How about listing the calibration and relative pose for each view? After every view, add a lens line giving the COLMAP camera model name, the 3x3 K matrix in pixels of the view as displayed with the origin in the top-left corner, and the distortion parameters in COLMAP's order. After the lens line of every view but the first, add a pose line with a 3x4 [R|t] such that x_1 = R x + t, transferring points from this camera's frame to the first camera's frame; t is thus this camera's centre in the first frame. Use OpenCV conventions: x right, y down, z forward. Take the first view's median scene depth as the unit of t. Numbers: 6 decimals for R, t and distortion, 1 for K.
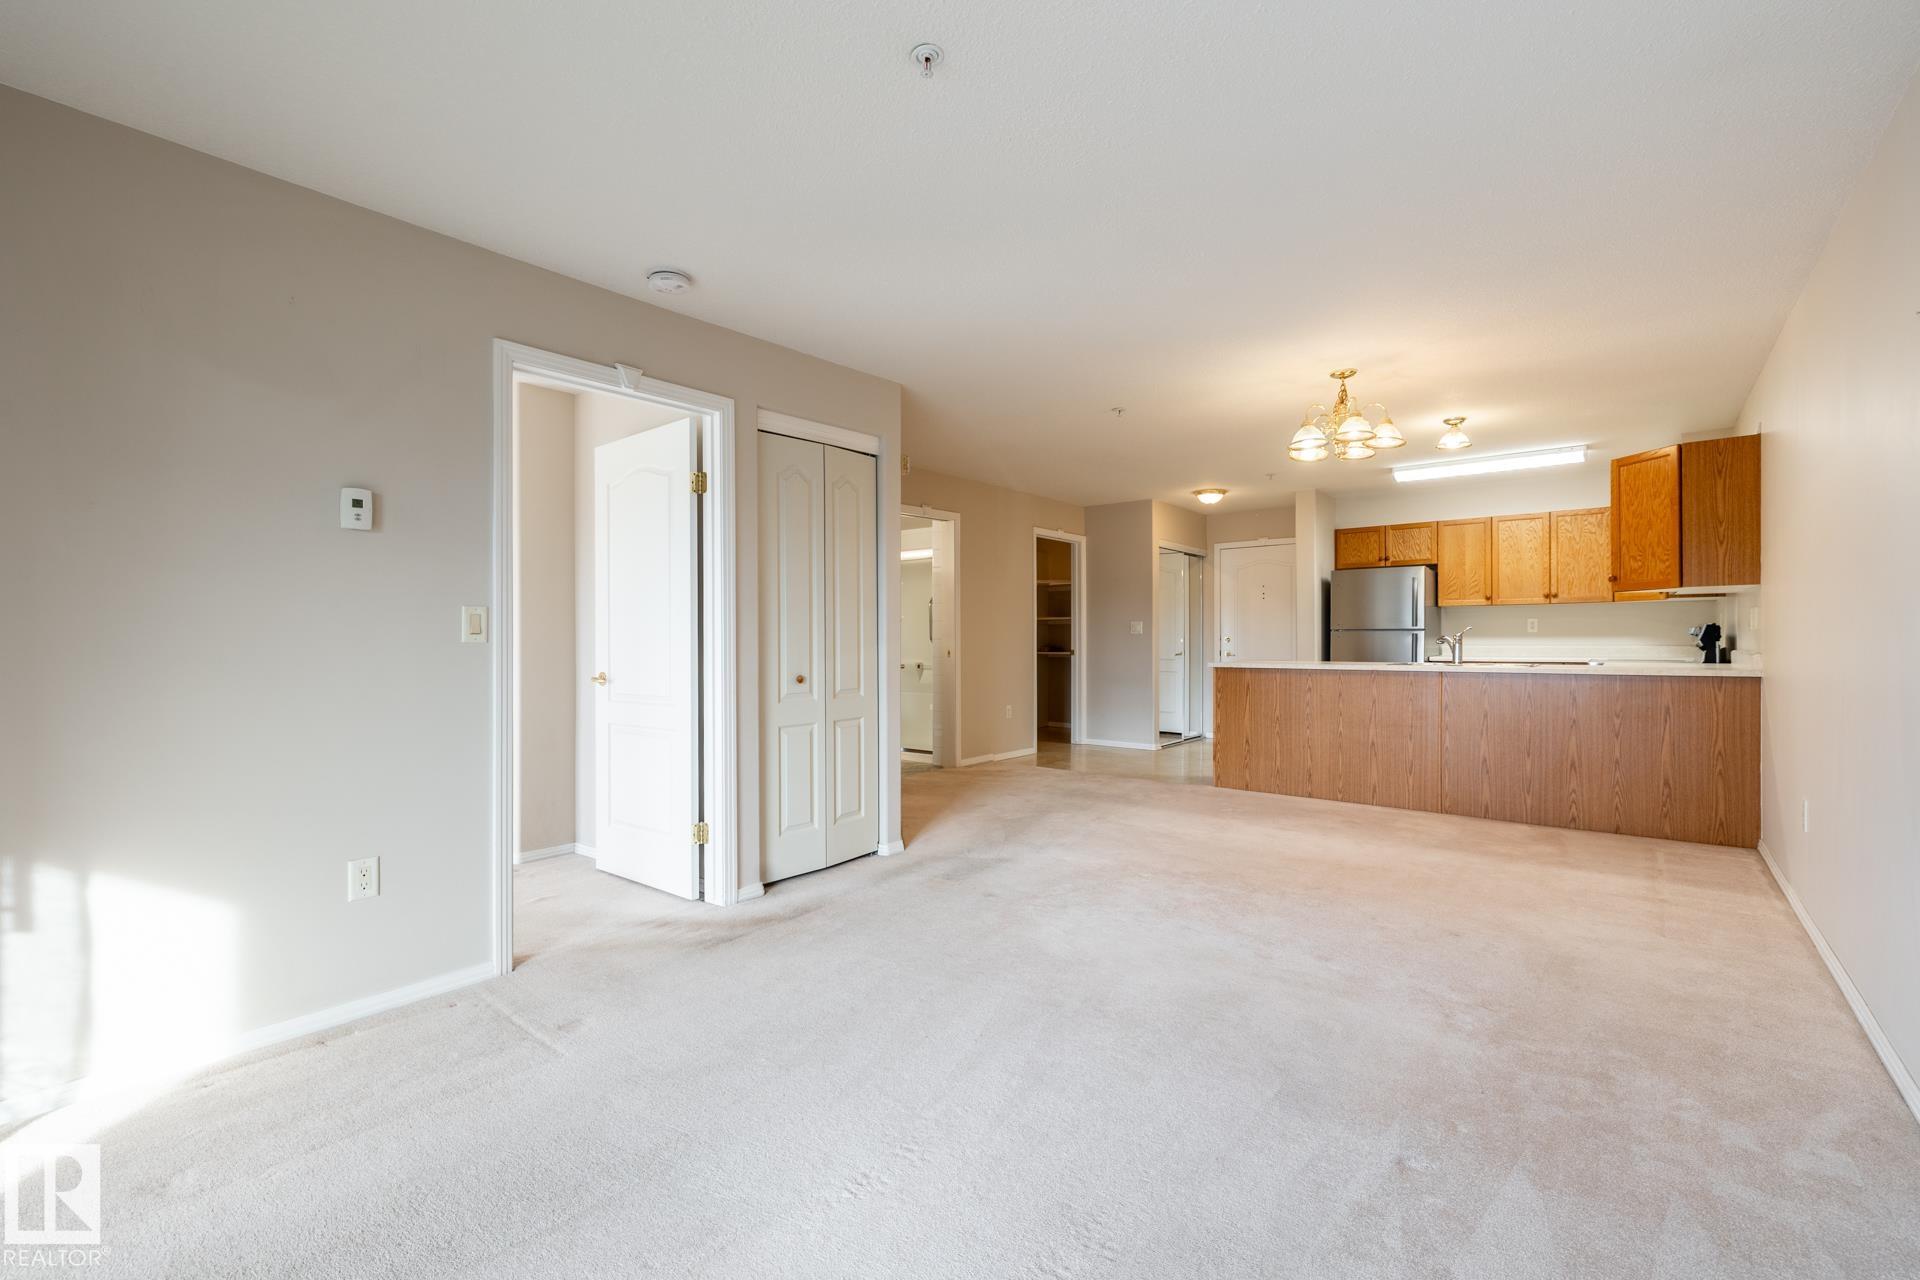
lens RADIAL K [[818.1, 0, 958.0], [0, 818.1, 640.3], [0, 0, 1]] dist [-0.004912, 0.000295]
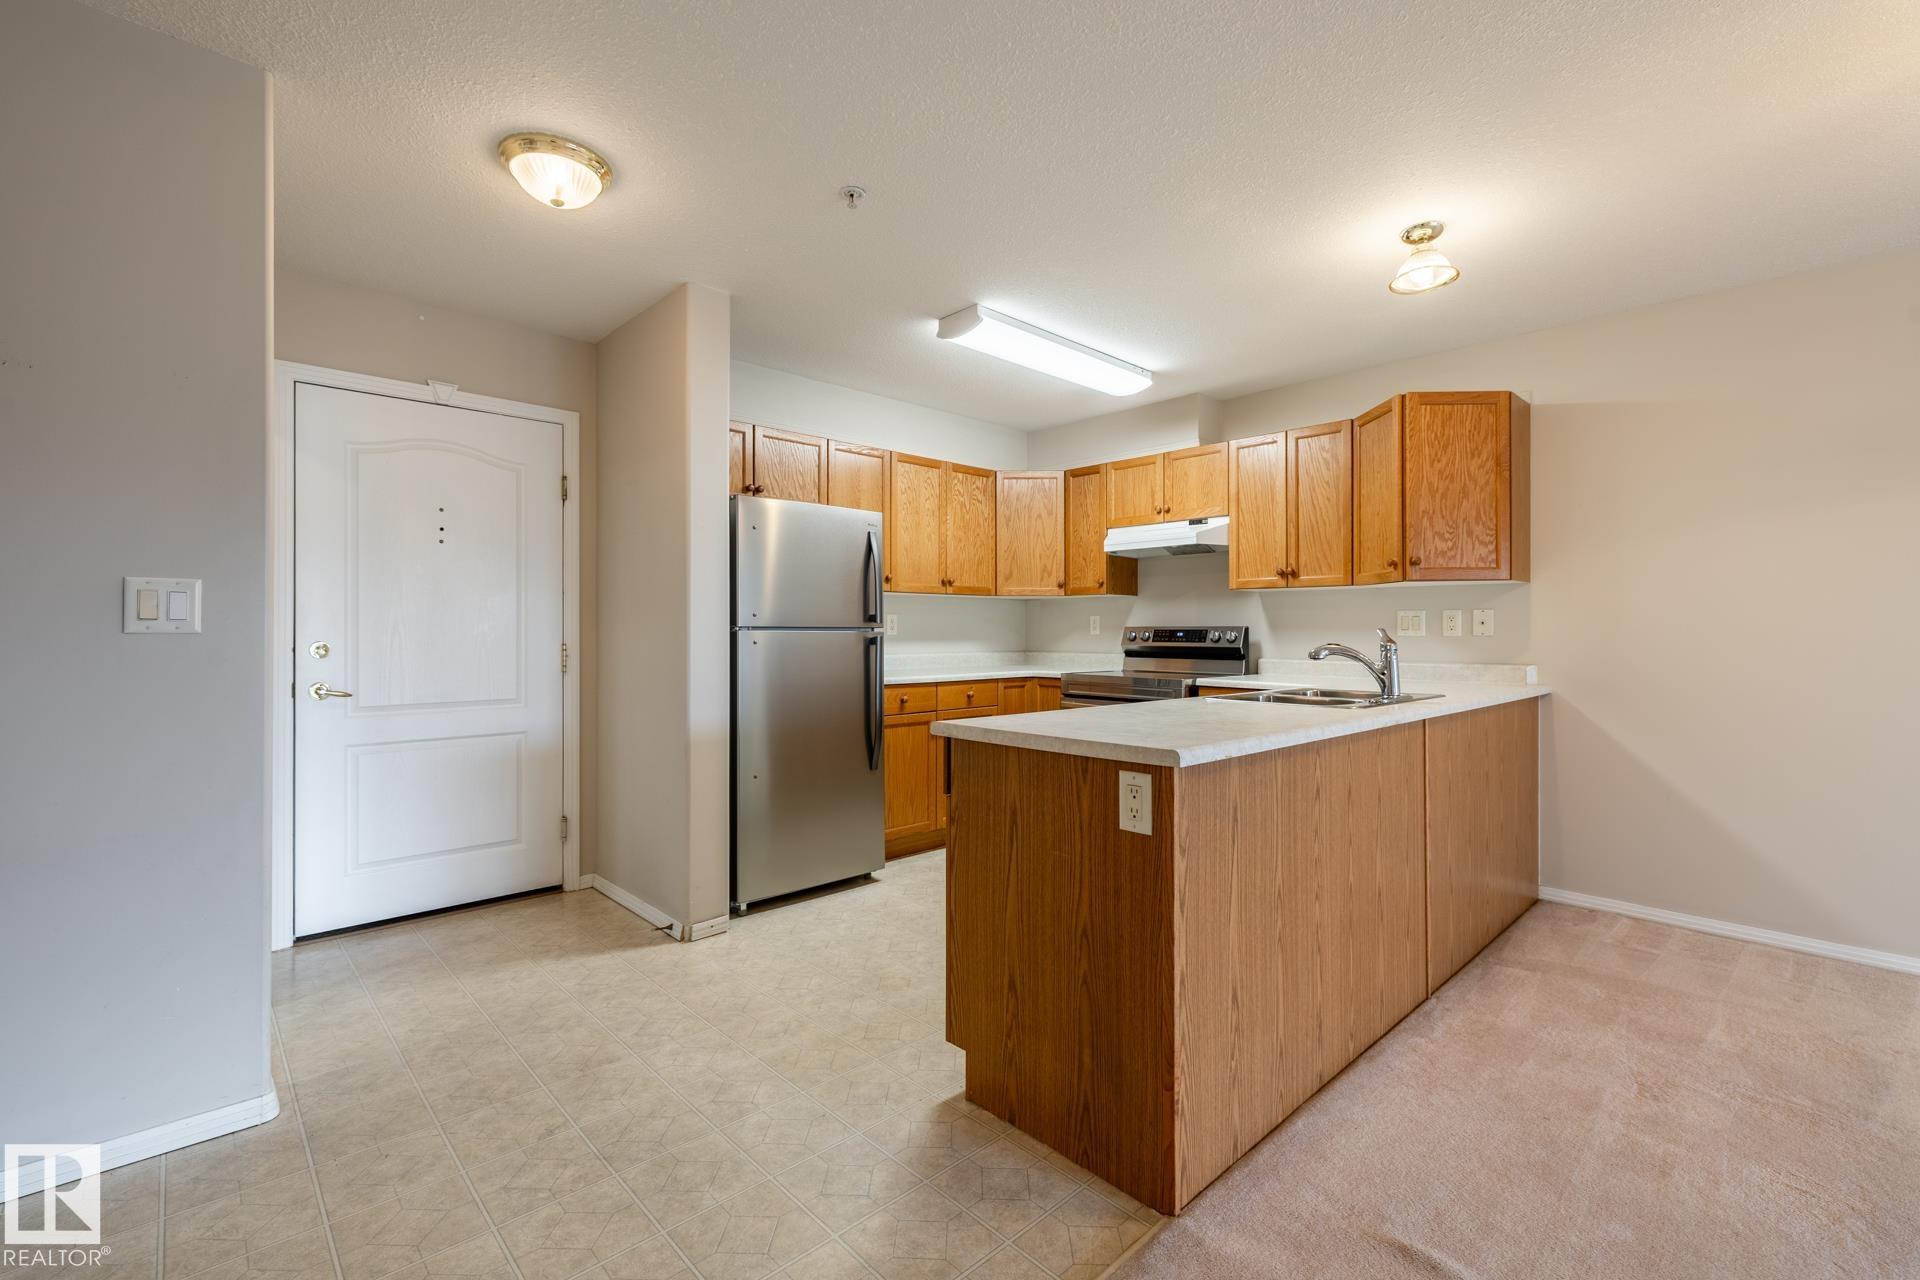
lens RADIAL K [[818.1, 0, 959.2], [0, 818.1, 635.9], [0, 0, 1]] dist [-0.004912, 0.000295]
pose [[0.141812, 0.001935, 0.989892, 0.046659], [0.001074, 0.999997, -0.002108, -0.009140], [-0.989893, 0.001362, 0.141810, 1.037468]]
